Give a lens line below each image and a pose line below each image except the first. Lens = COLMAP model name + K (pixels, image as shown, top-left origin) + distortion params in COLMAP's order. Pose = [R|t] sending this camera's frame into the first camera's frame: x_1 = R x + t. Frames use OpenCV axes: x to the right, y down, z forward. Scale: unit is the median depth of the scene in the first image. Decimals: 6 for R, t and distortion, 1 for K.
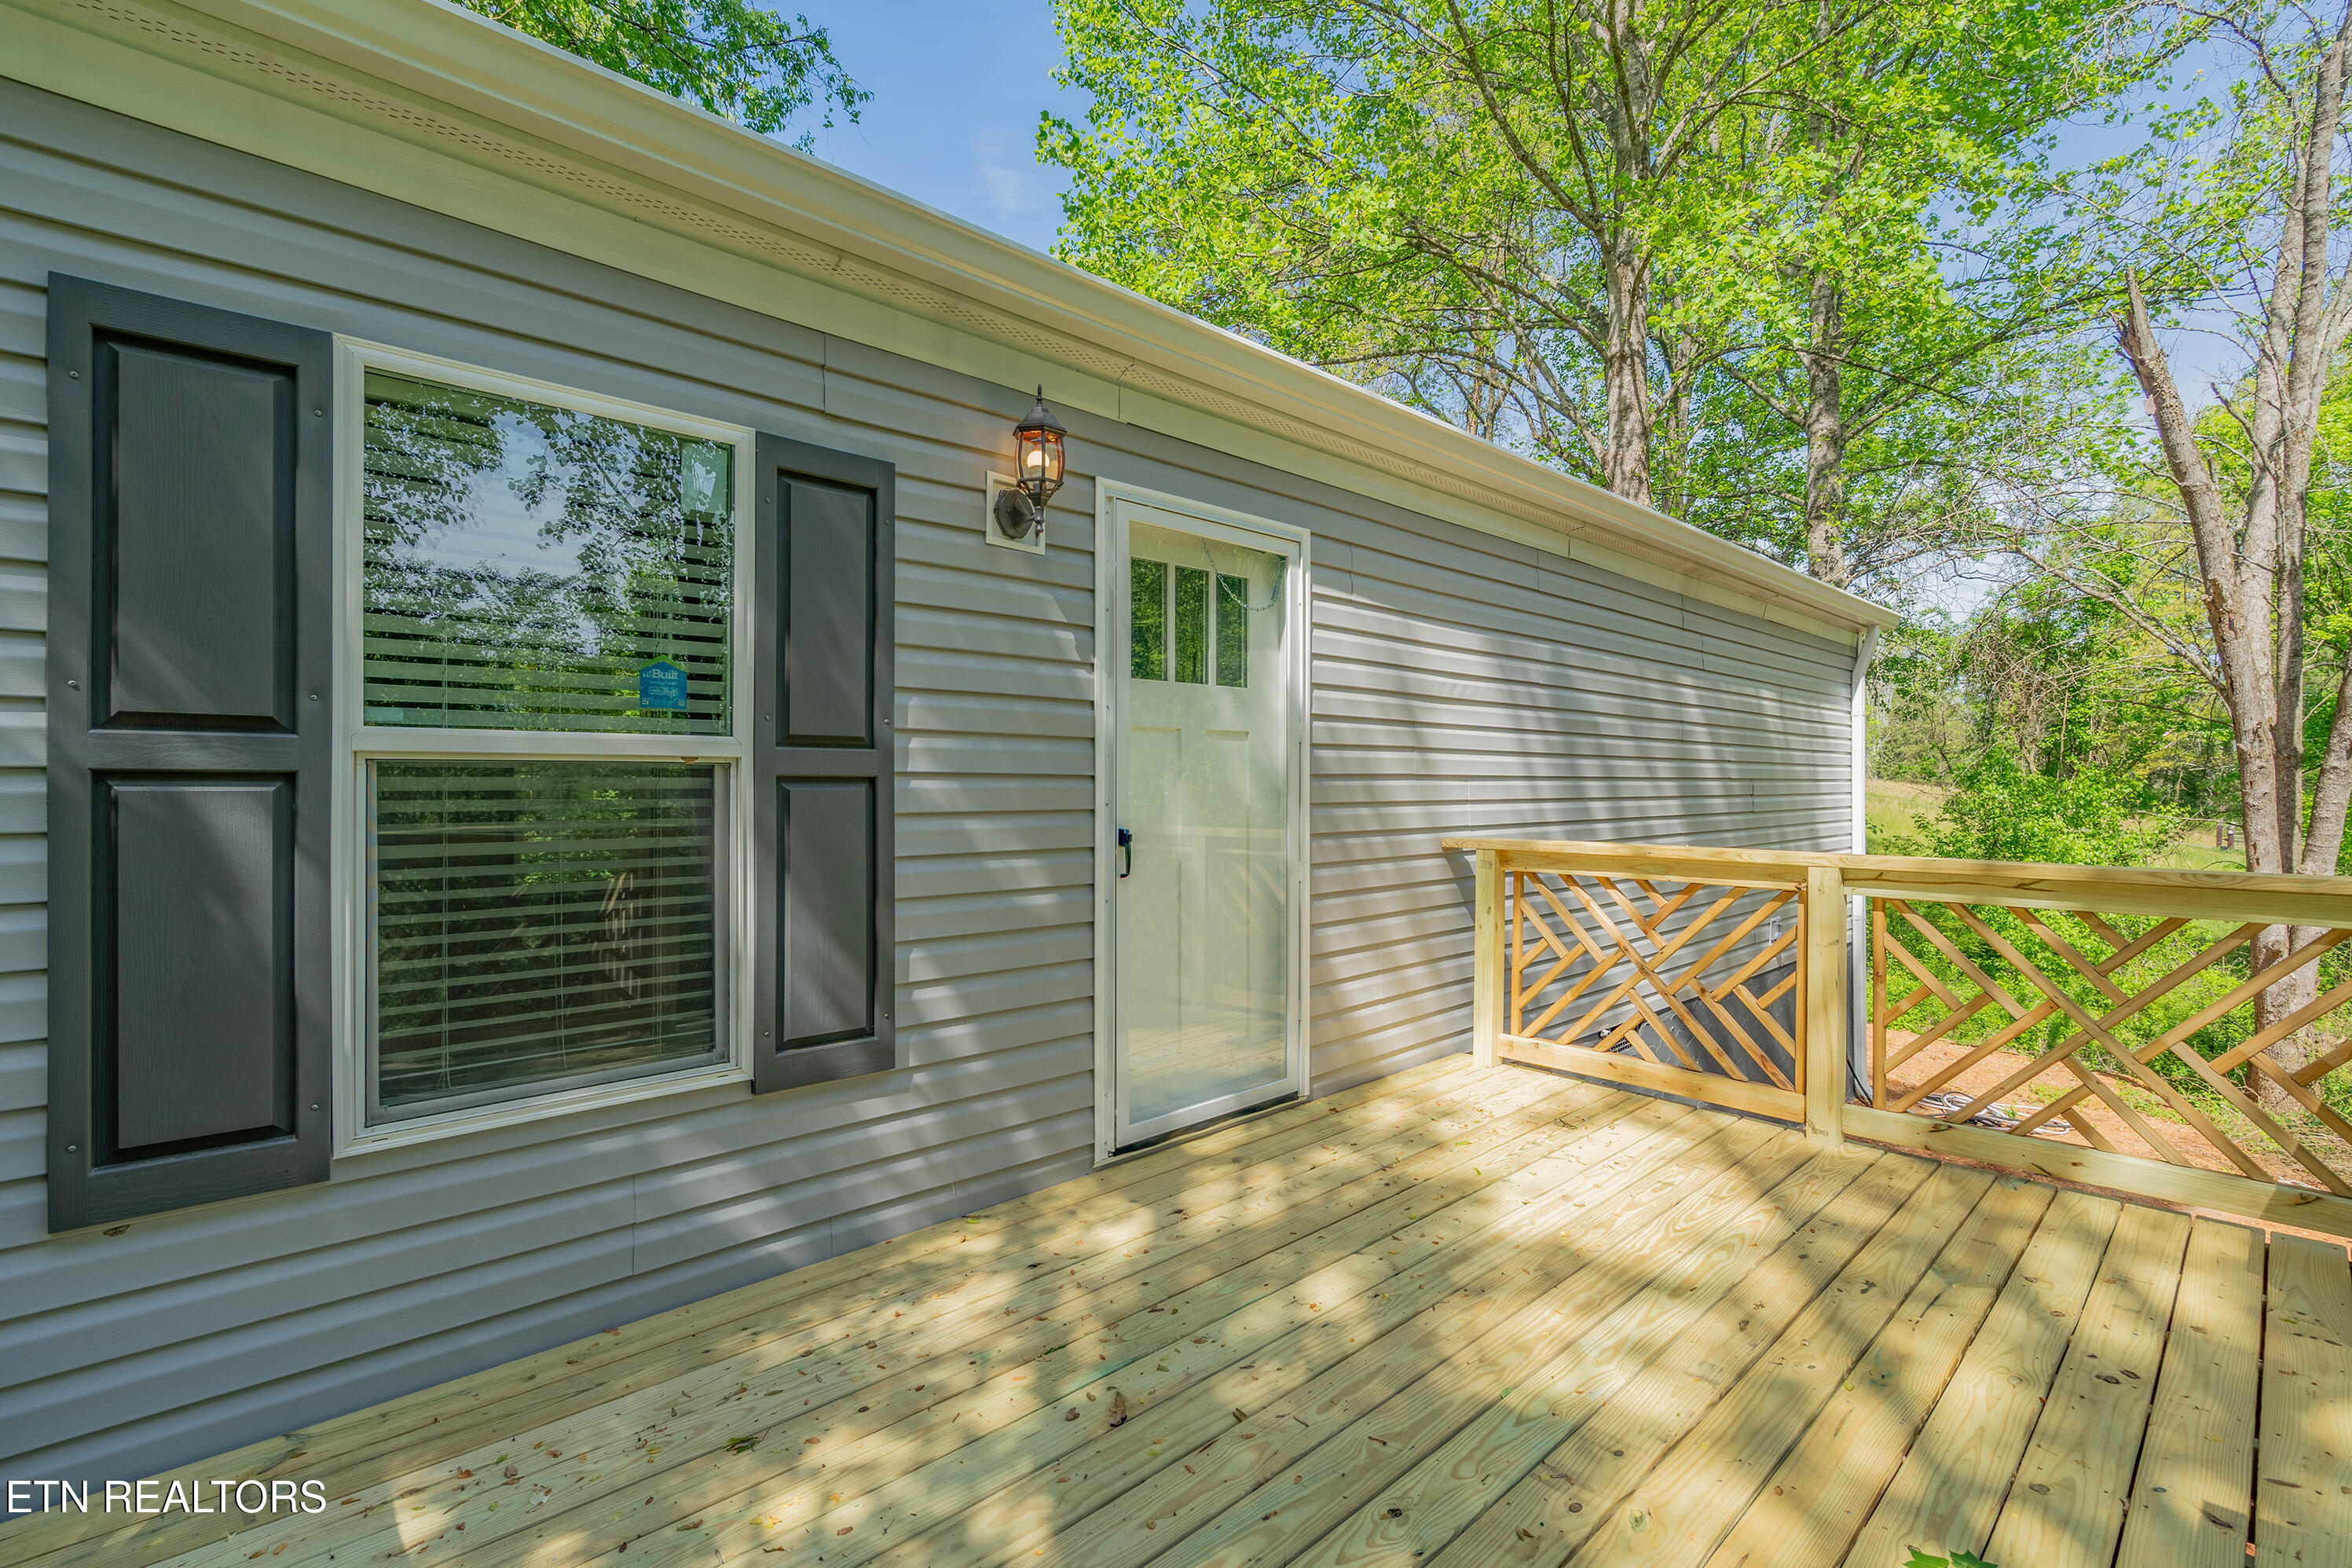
lens RADIAL K [[1052.5, 0, 1175.4], [0, 1052.5, 787.1], [0, 0, 1]] dist [-0.002106, -0.000035]
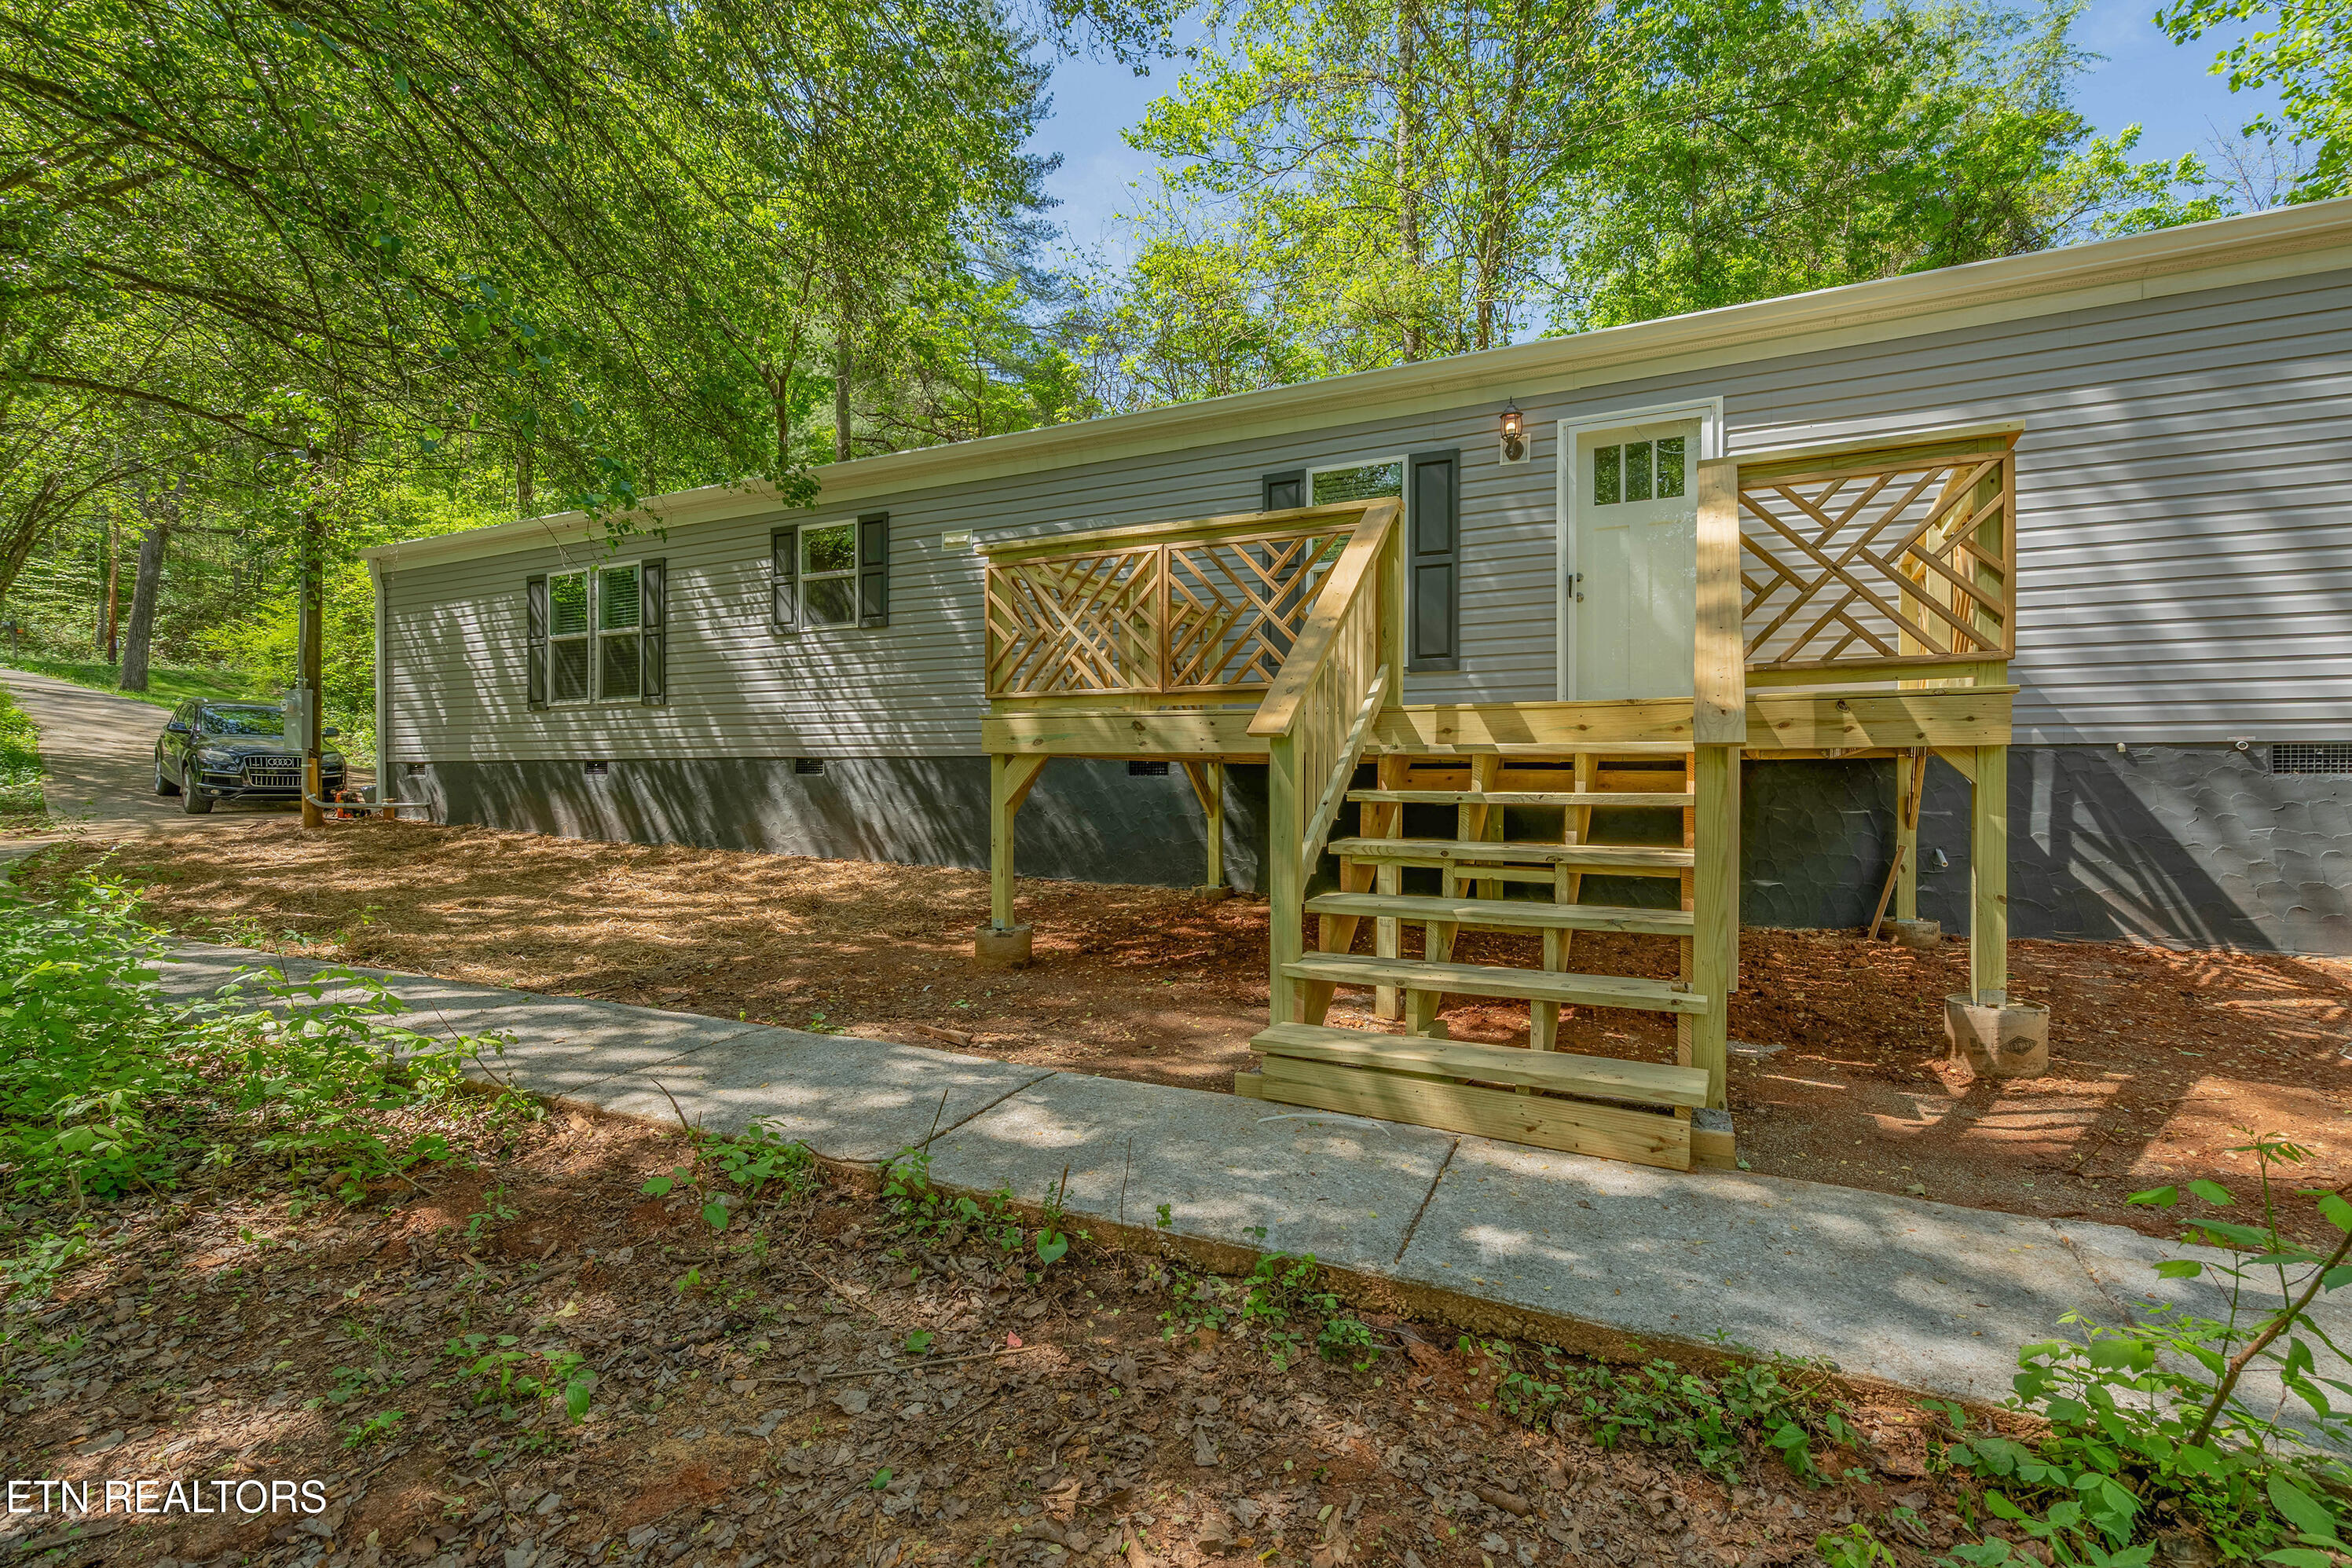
lens RADIAL K [[1091.2, 0, 1212.5], [0, 1091.2, 766.2], [0, 0, 1]] dist [-0.004429, -0.000069]
pose [[0.331790, -0.003601, -0.943346, 2.245875], [-0.000714, 0.999991, -0.004068, 0.542302], [0.943353, 0.002023, 0.331785, -0.548698]]
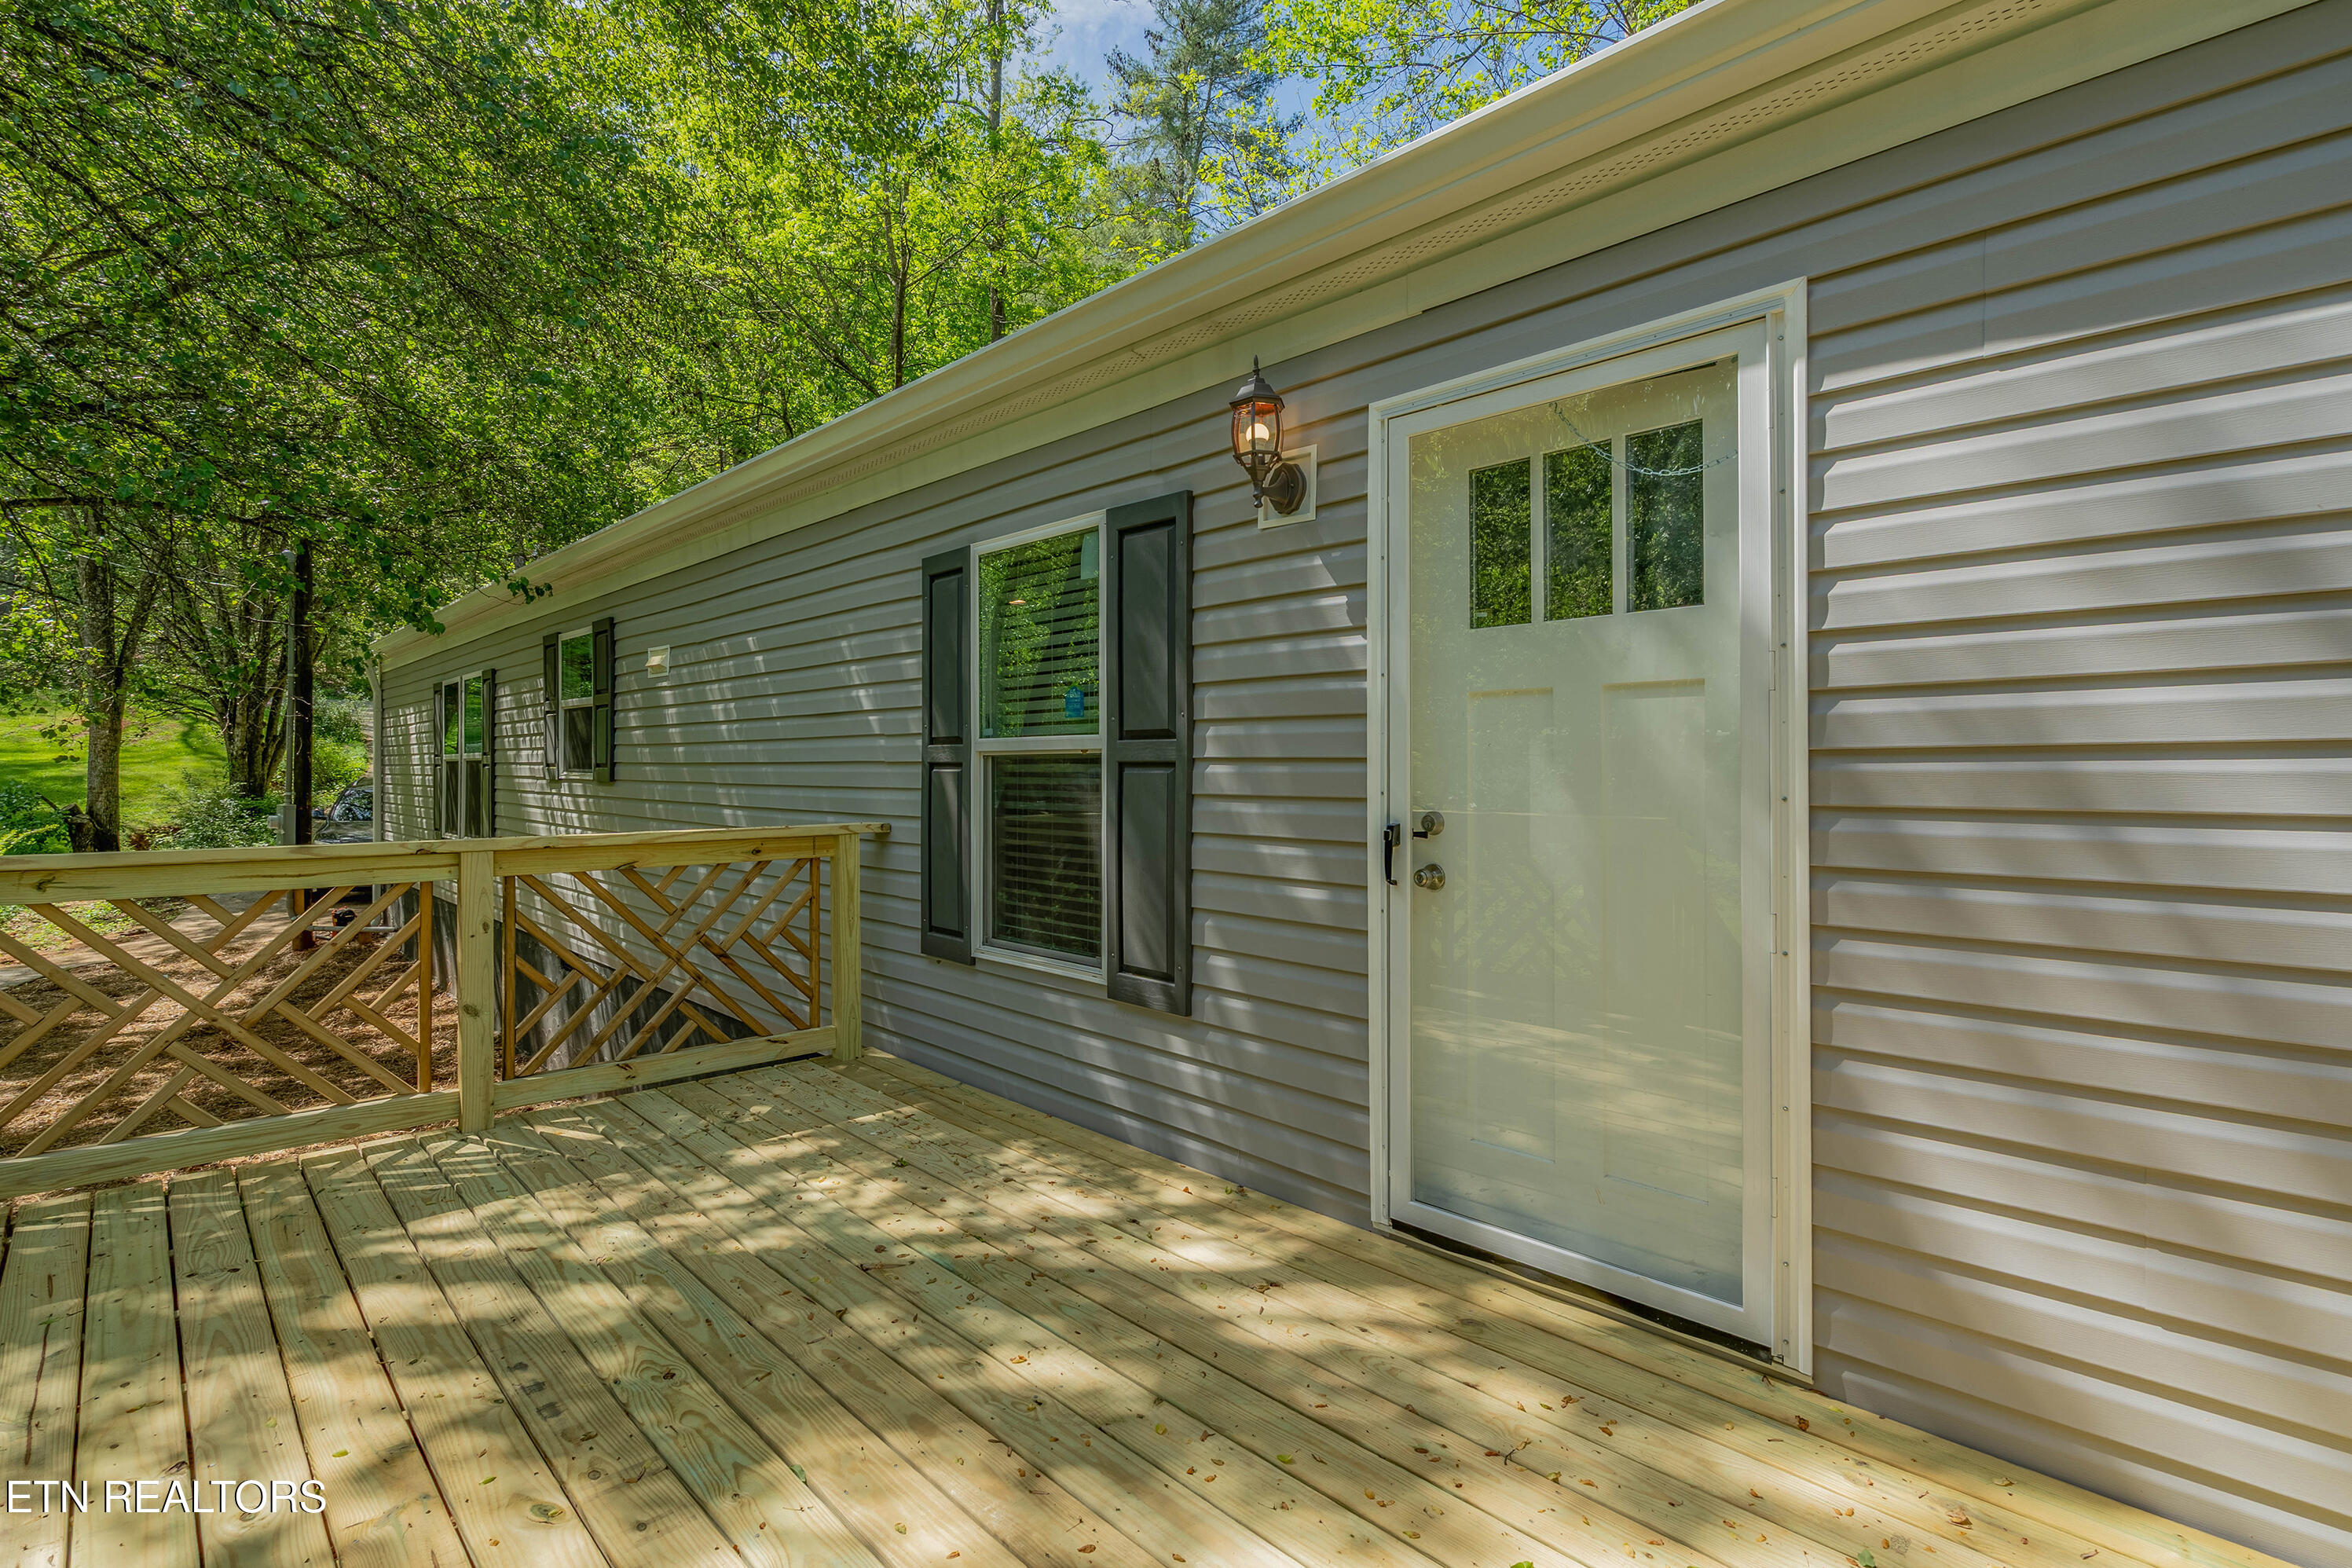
lens RADIAL K [[1091.2, 0, 1212.5], [0, 1091.2, 766.2], [0, 0, 1]] dist [-0.004429, -0.000069]
pose [[0.037273, -0.006281, -0.999285, 0.954804], [-0.007596, 0.999950, -0.006569, 0.002404], [0.999276, 0.007835, 0.037223, 1.018367]]
